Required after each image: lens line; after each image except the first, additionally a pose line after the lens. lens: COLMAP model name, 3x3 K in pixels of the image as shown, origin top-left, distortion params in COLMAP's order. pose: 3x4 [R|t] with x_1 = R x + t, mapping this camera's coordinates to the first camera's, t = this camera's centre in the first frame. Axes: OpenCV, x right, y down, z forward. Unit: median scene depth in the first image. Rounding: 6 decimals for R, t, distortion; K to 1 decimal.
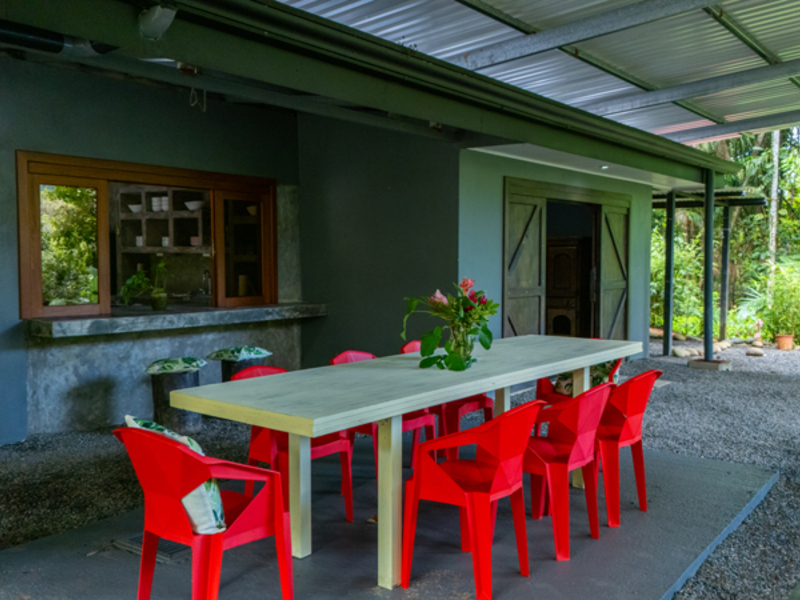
lens RADIAL K [[779.8, 0, 400.0], [0, 779.8, 300.0], [0, 0, 1]] dist [0.078808, -0.111619]
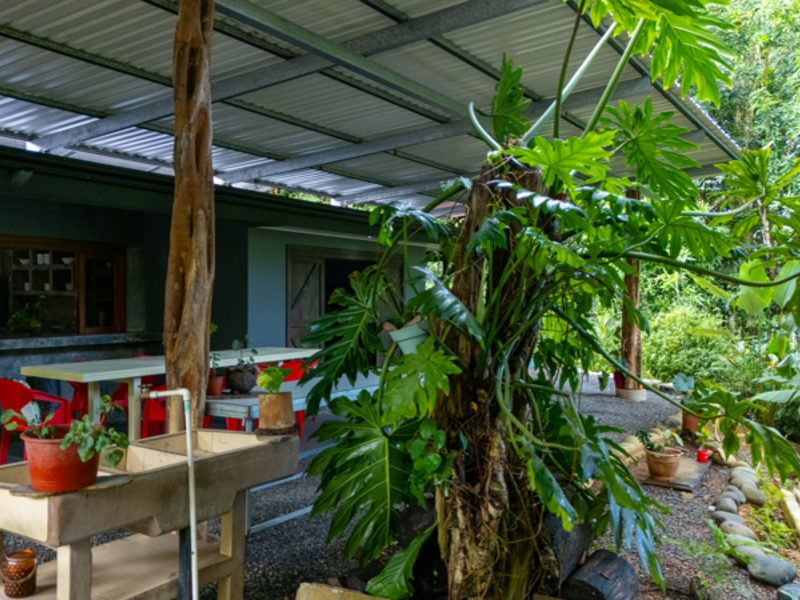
lens RADIAL K [[779.8, 0, 400.0], [0, 779.8, 300.0], [0, 0, 1]] dist [0.078808, -0.111619]
pose [[0.995042, 0.002008, 0.099435, 0.192228], [0.002836, 0.998816, -0.048558, 0.017449], [-0.099415, 0.048599, 0.993859, -0.456279]]
